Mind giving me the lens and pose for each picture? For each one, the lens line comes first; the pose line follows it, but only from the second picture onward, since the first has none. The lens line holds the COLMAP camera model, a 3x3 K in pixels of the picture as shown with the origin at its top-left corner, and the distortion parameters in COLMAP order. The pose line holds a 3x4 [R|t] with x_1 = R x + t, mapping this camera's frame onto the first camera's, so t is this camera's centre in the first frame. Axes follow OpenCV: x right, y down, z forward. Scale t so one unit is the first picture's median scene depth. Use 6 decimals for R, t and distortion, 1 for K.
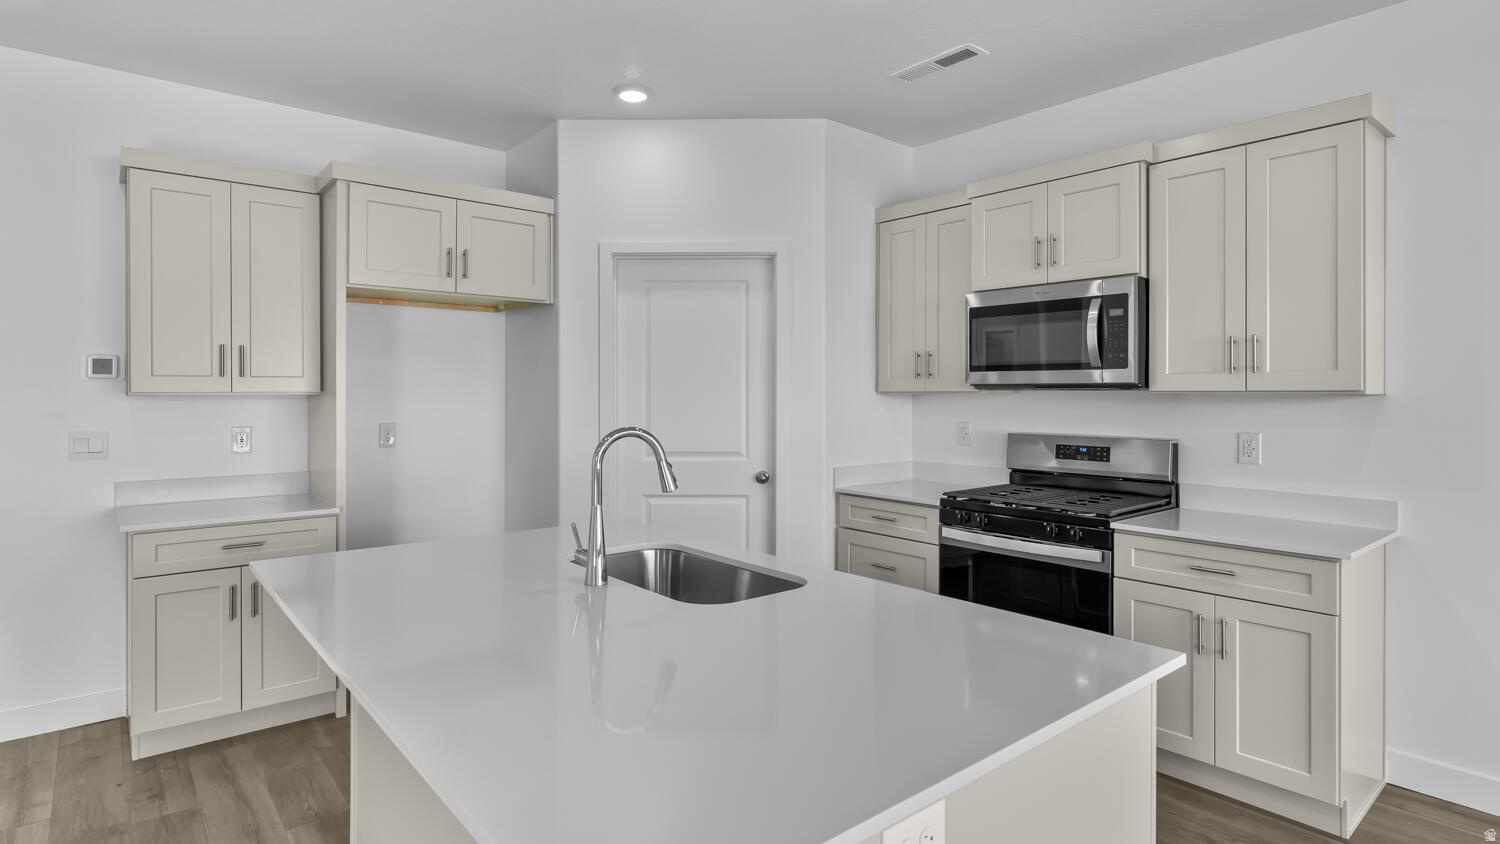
lens RADIAL K [[779.5, 0, 752.1], [0, 779.5, 398.9], [0, 0, 1]] dist [-0.001251, 0.000043]
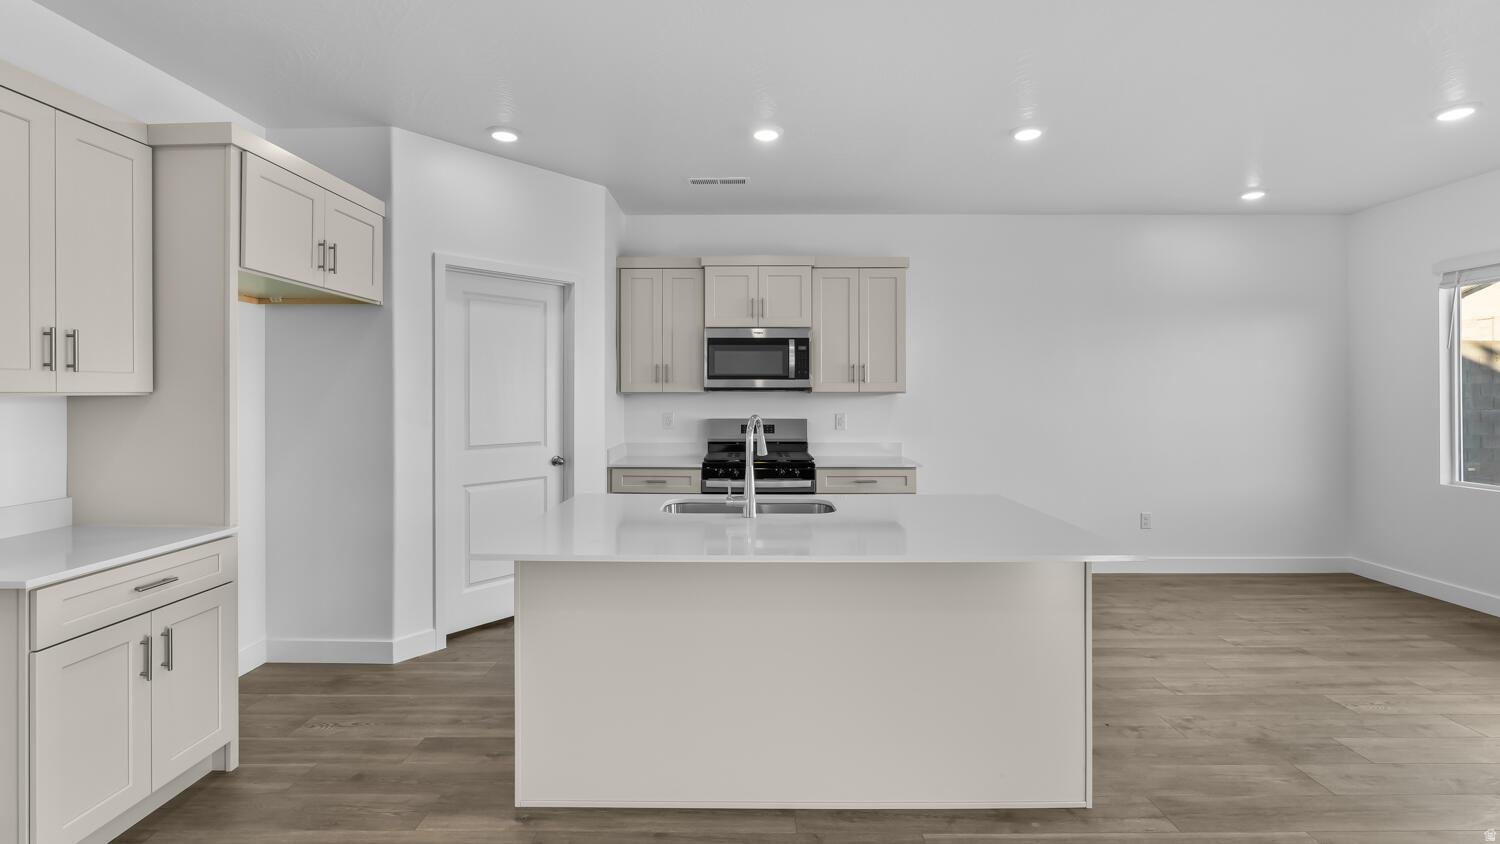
lens RADIAL K [[665.2, 0, 749.1], [0, 665.2, 403.0], [0, 0, 1]] dist [-0.003070, -0.000181]
pose [[0.652022, -0.011867, 0.758107, -0.655817], [0.006959, 0.999929, 0.009668, -0.000179], [-0.758168, -0.001028, 0.652058, 0.081962]]
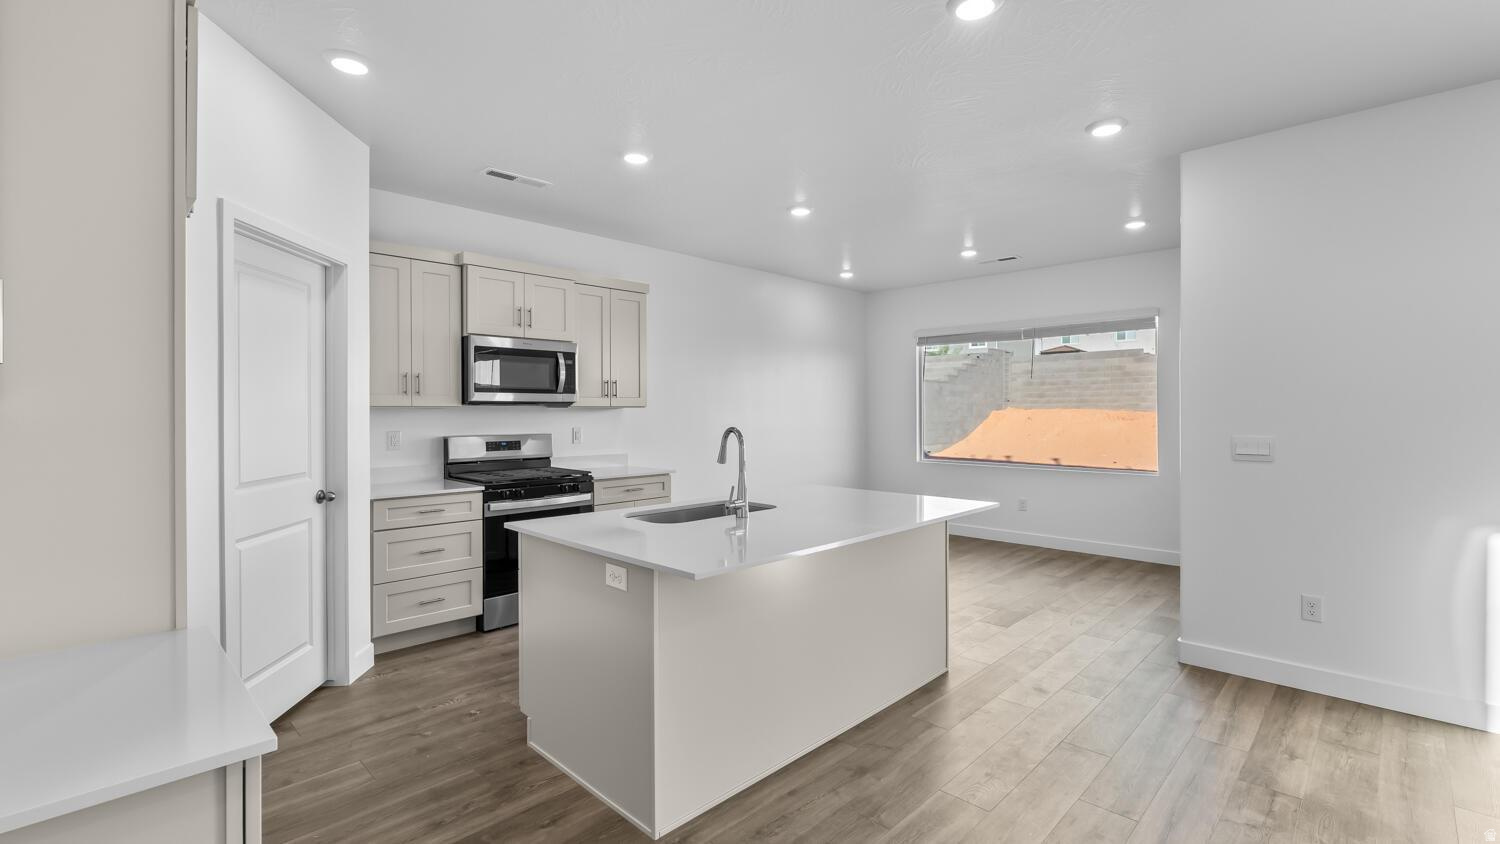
lens RADIAL K [[663.9, 0, 750.0], [0, 663.9, 422.0], [0, 0, 1]] dist [-0.001323, -0.000140]
pose [[-0.088474, -0.022431, 0.995826, -0.921341], [0.006320, 0.999714, 0.023080, -0.005628], [-0.996058, 0.008336, -0.088306, 0.613702]]
